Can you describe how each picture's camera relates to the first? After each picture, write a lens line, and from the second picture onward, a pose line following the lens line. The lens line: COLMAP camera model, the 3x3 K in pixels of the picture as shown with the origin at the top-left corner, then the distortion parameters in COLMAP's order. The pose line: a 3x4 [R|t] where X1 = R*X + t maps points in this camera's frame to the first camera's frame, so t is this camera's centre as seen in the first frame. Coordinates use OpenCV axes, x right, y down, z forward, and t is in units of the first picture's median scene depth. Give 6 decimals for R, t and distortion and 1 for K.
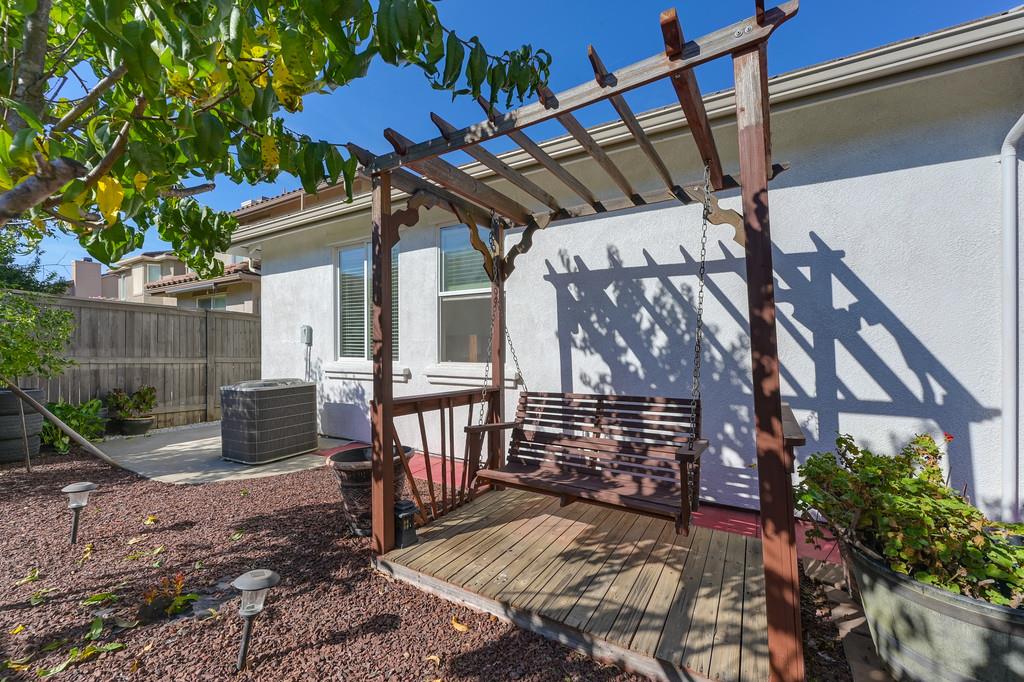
lens RADIAL K [[395.8, 0, 512.1], [0, 395.8, 348.2], [0, 0, 1]] dist [0.000338, 0.000306]
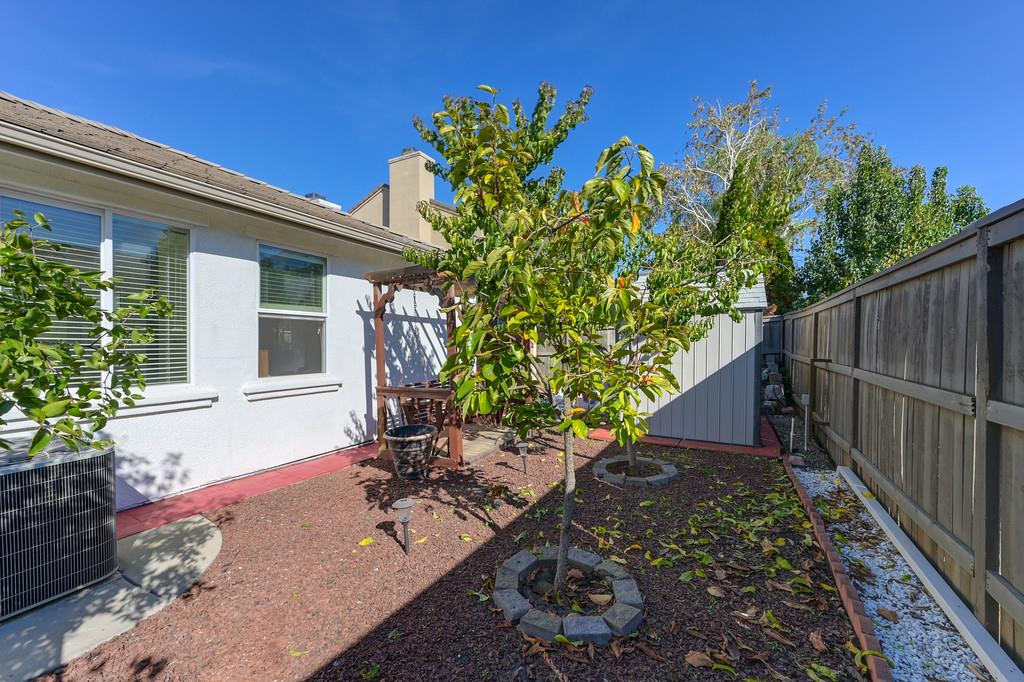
lens RADIAL K [[405.1, 0, 507.8], [0, 405.1, 346.0], [0, 0, 1]] dist [0.002267, 0.000087]
pose [[-0.025387, -0.011248, 0.999614, -1.663115], [-0.002825, 0.999934, 0.011180, -0.080170], [-0.999674, -0.002540, -0.025417, 0.545925]]
